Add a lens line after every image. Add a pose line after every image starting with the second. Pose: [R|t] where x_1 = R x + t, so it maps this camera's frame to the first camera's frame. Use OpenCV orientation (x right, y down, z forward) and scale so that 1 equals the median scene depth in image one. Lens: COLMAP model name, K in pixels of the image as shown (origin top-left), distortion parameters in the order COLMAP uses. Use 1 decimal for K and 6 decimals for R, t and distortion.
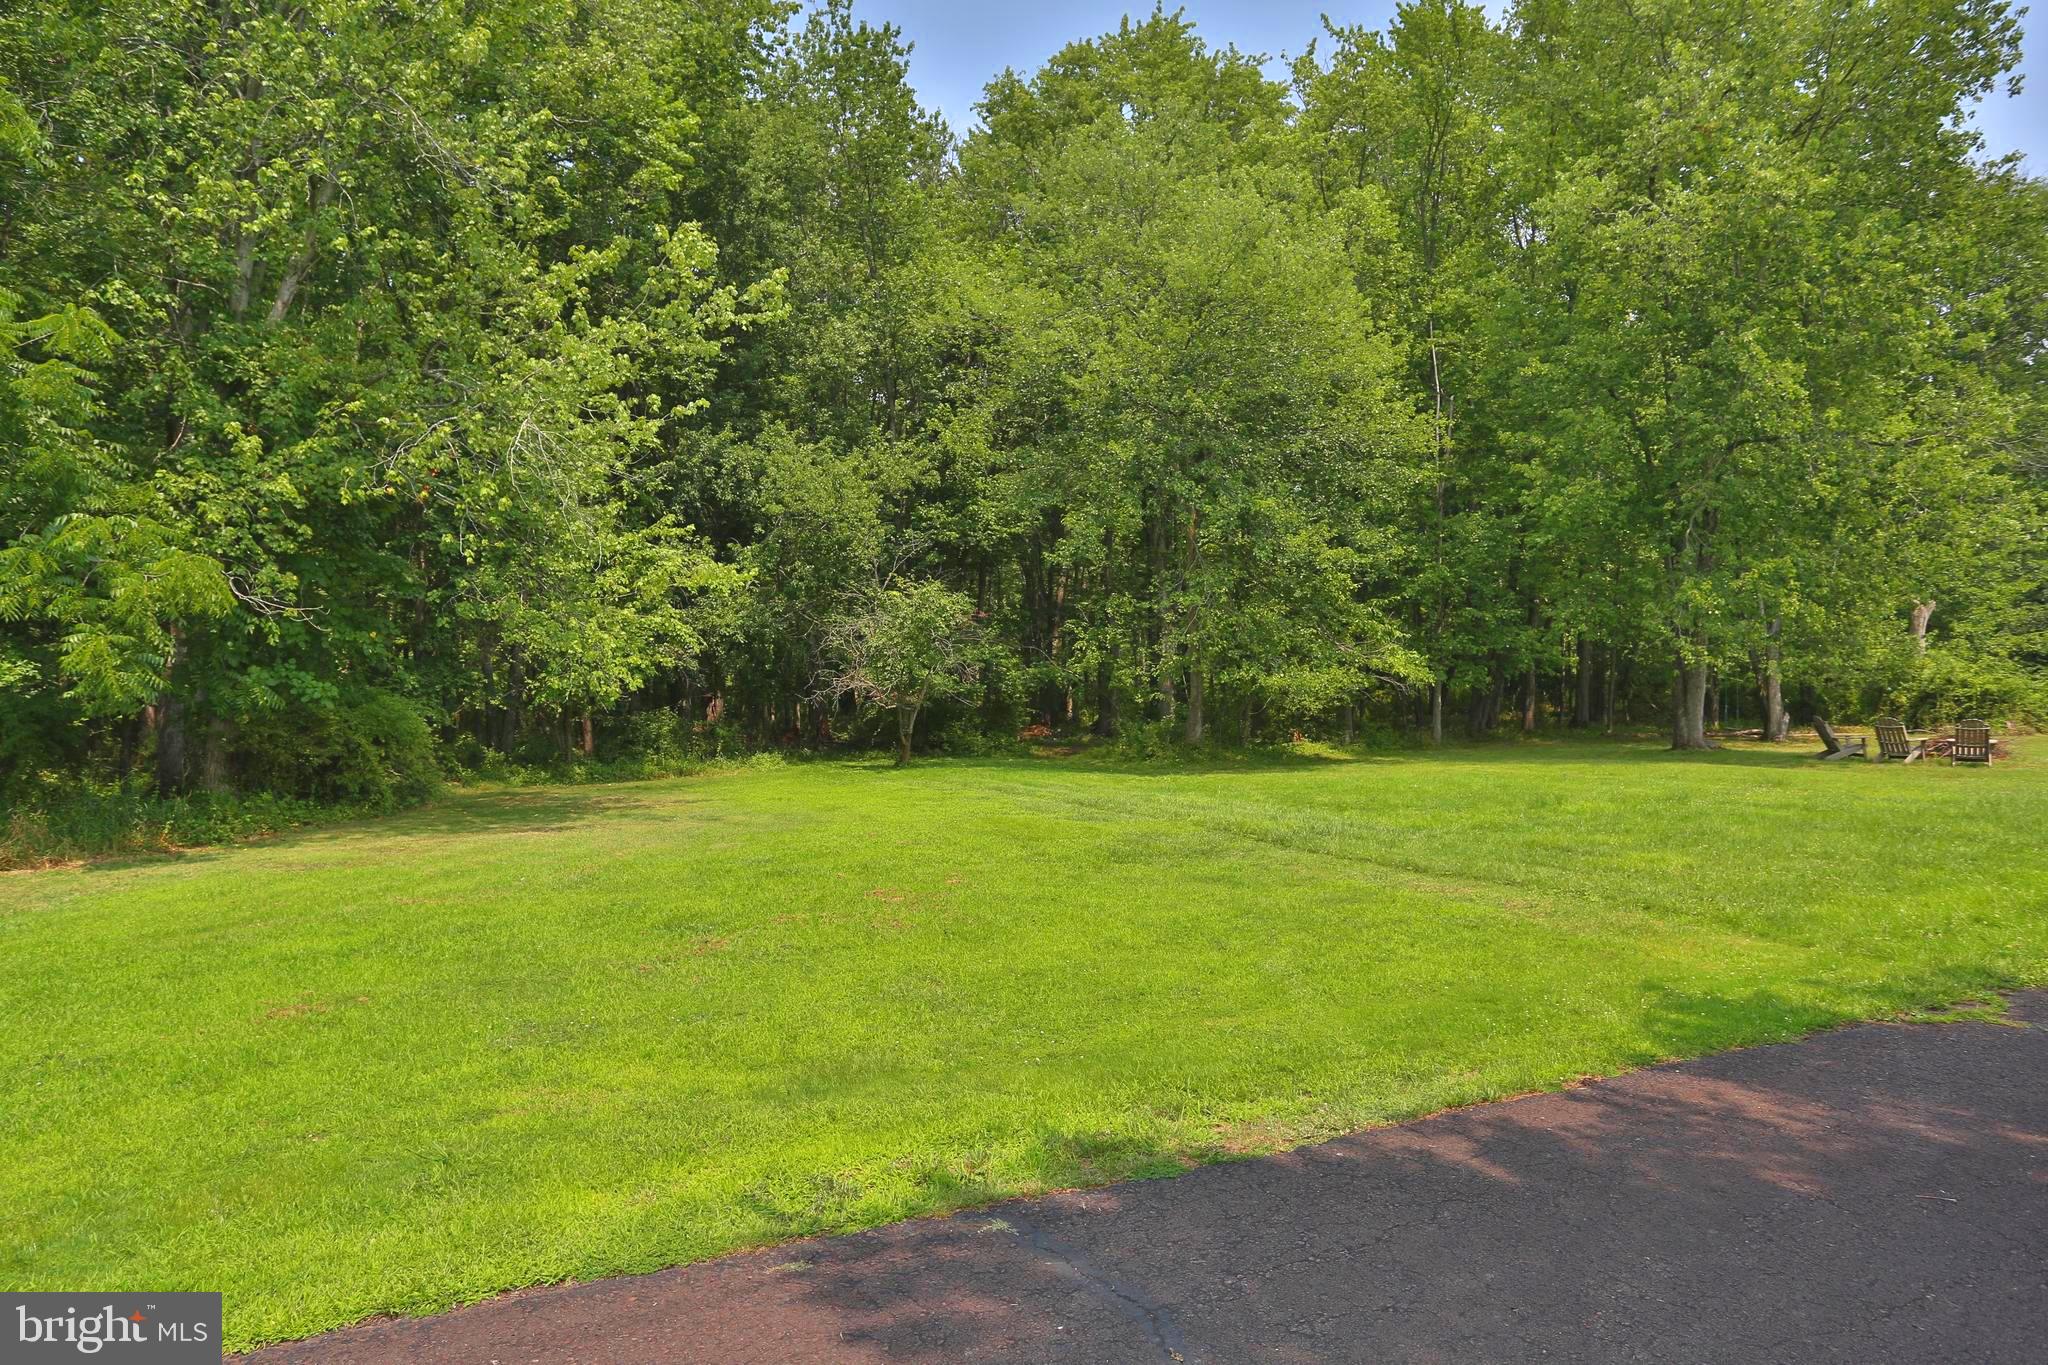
lens RADIAL K [[1237.3, 0, 1024.0], [0, 1237.3, 682.5], [0, 0, 1]] dist [-0.072755, 0.002088]
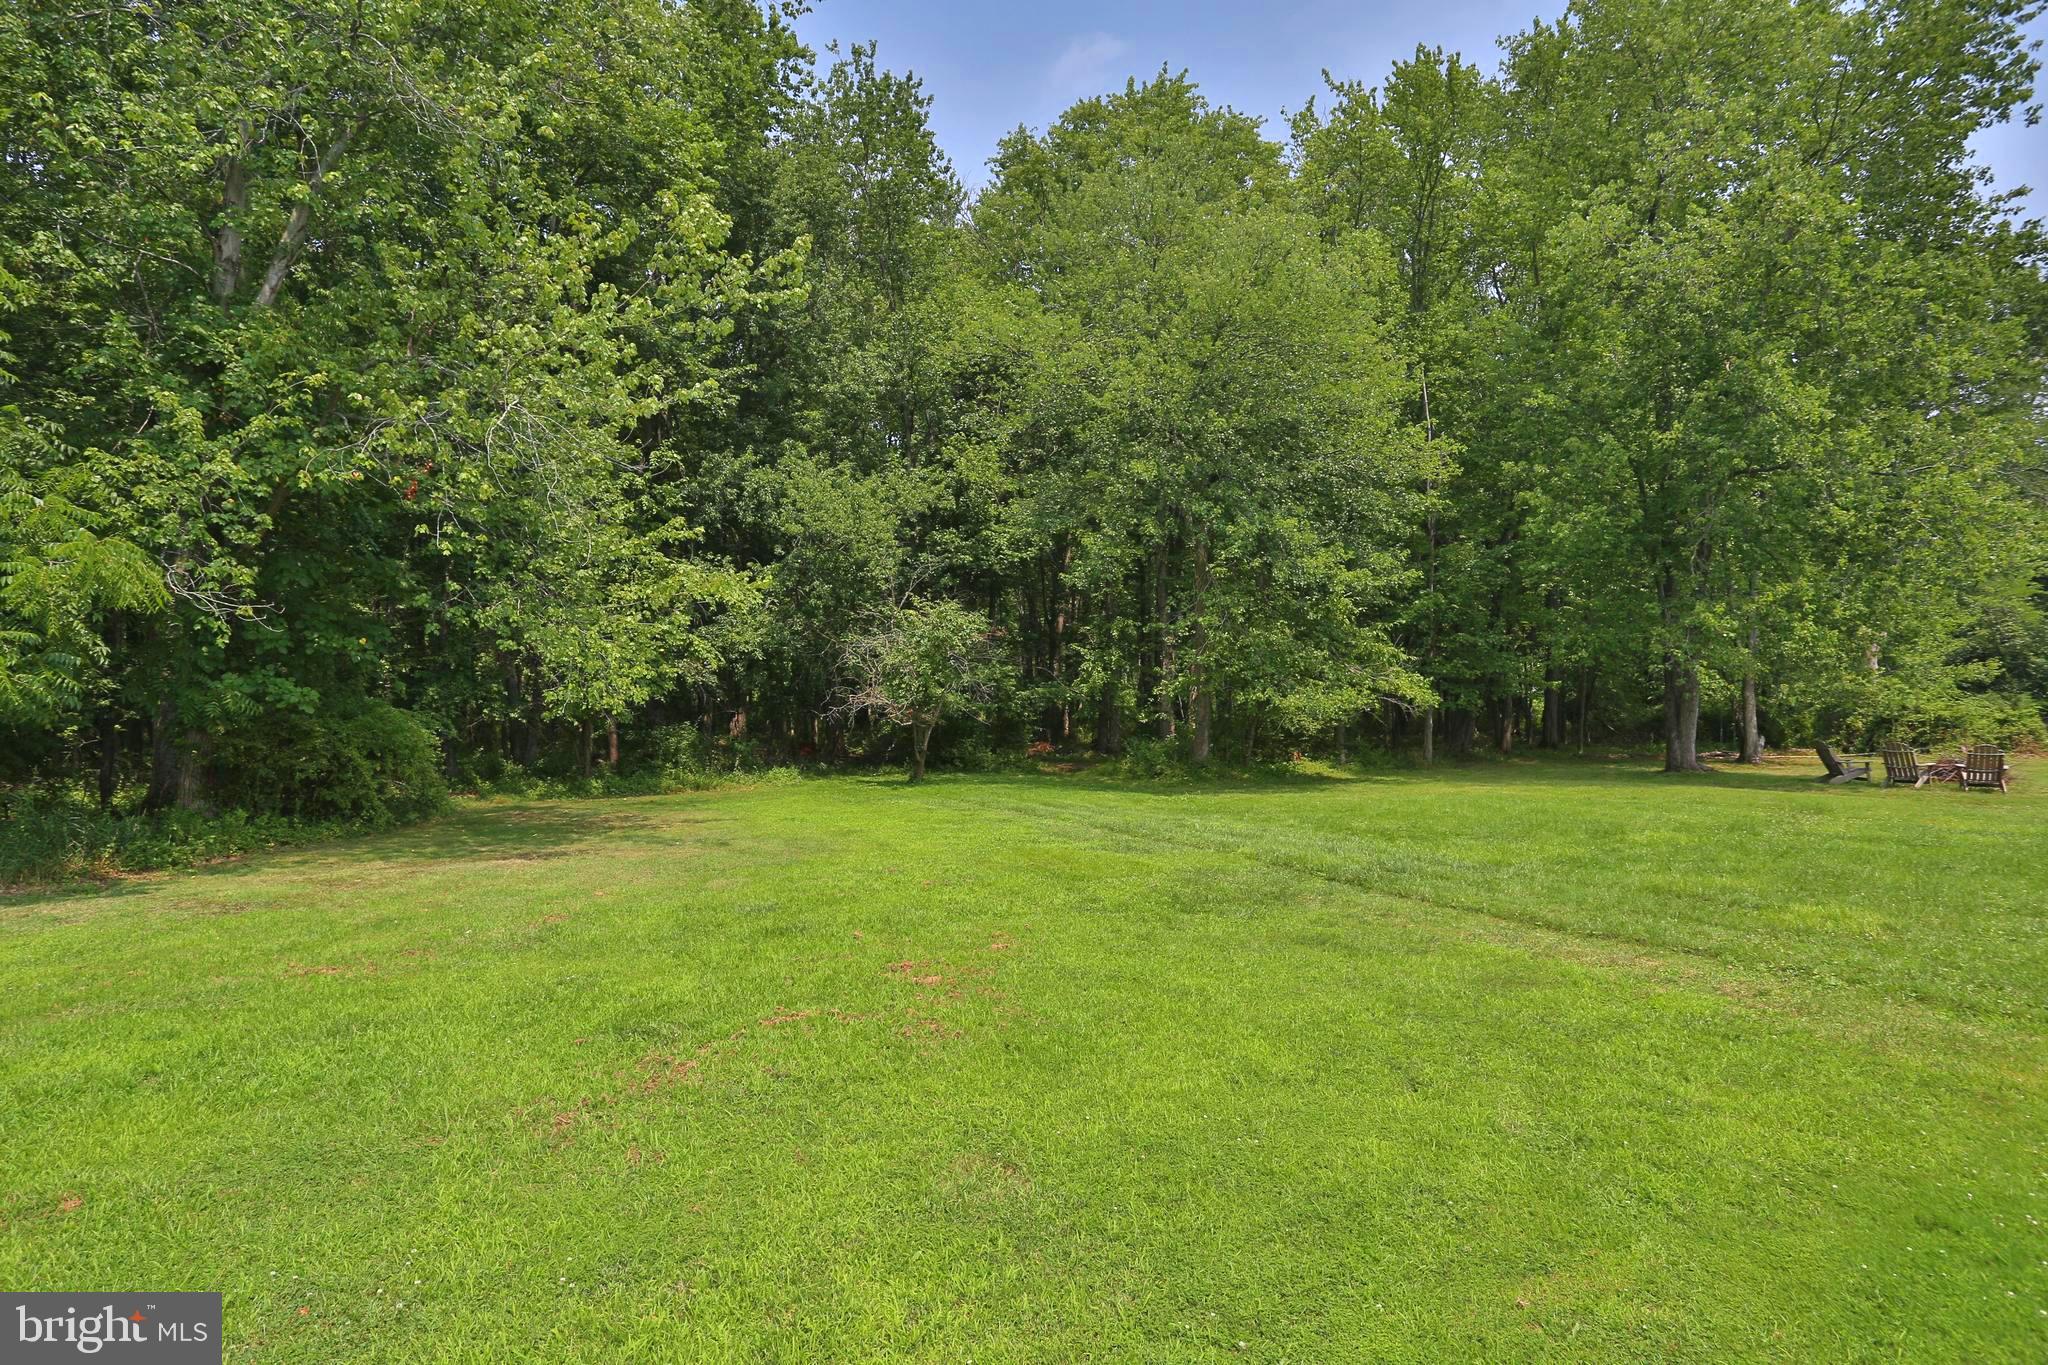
lens RADIAL K [[1077.6, 0, 1024.0], [0, 1077.6, 682.5], [0, 0, 1]] dist [-0.082000, 0.013759]
pose [[0.999922, 0.009347, 0.008232, -0.017769], [-0.009189, 0.999777, -0.019001, 0.001553], [-0.008408, 0.018923, 0.999786, 0.111500]]
